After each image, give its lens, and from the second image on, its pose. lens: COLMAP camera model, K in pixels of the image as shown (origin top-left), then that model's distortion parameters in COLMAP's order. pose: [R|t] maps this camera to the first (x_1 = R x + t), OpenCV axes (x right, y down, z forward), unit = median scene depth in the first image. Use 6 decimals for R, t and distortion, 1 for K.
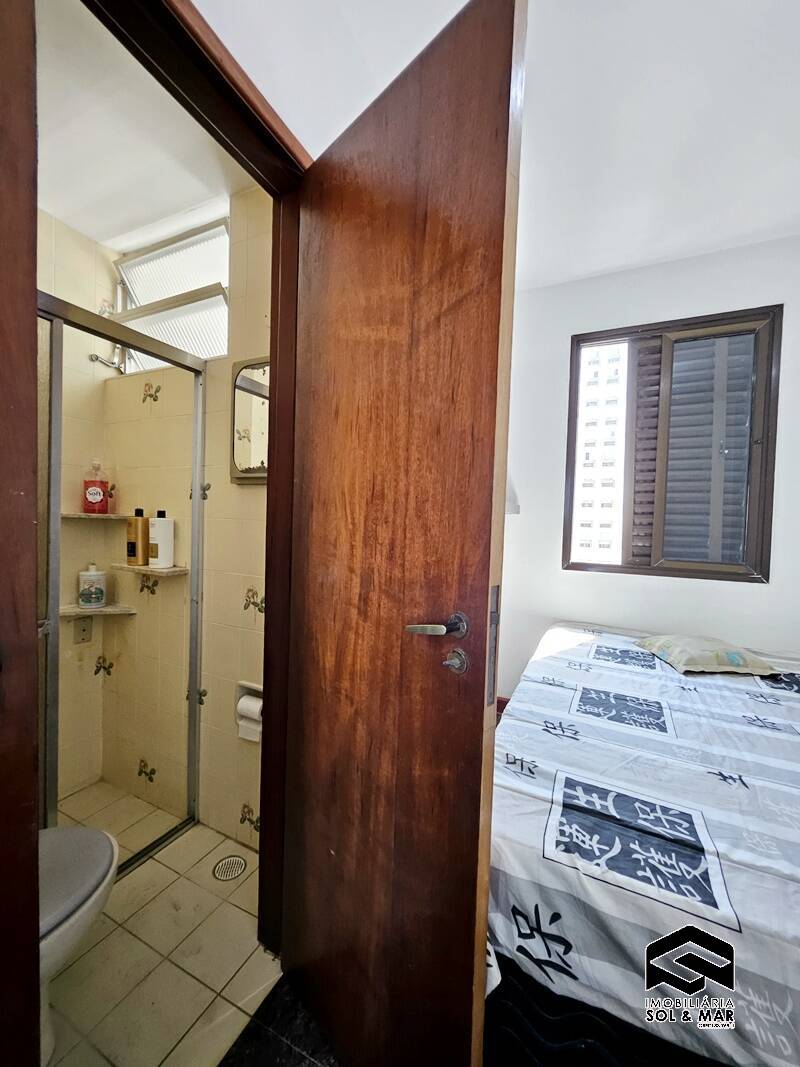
lens RADIAL K [[424.5, 0, 406.2], [0, 424.5, 534.7], [0, 0, 1]] dist [-0.001419, -0.000403]
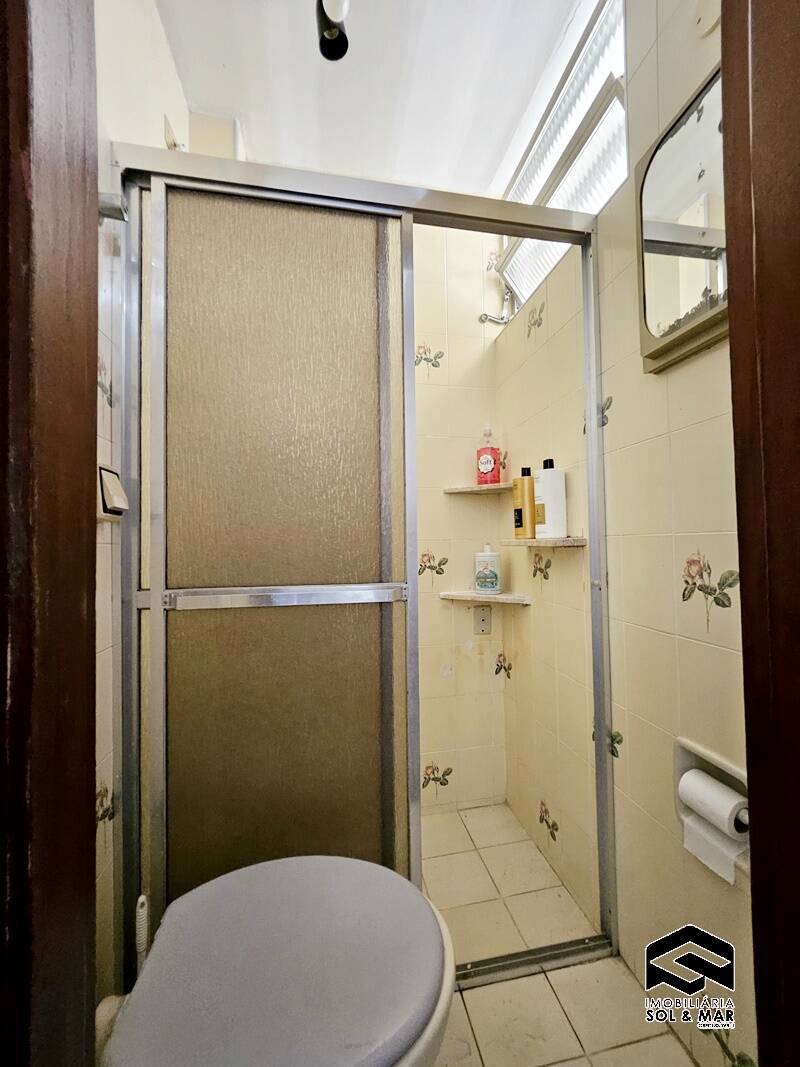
lens RADIAL K [[424.5, 0, 406.2], [0, 424.5, 532.9], [0, 0, 1]] dist [-0.001419, -0.000403]
pose [[0.589520, -0.063706, -0.805238, -0.140000], [0.009841, 0.997378, -0.071703, 0.114825], [0.807694, 0.034345, 0.588601, 0.370521]]
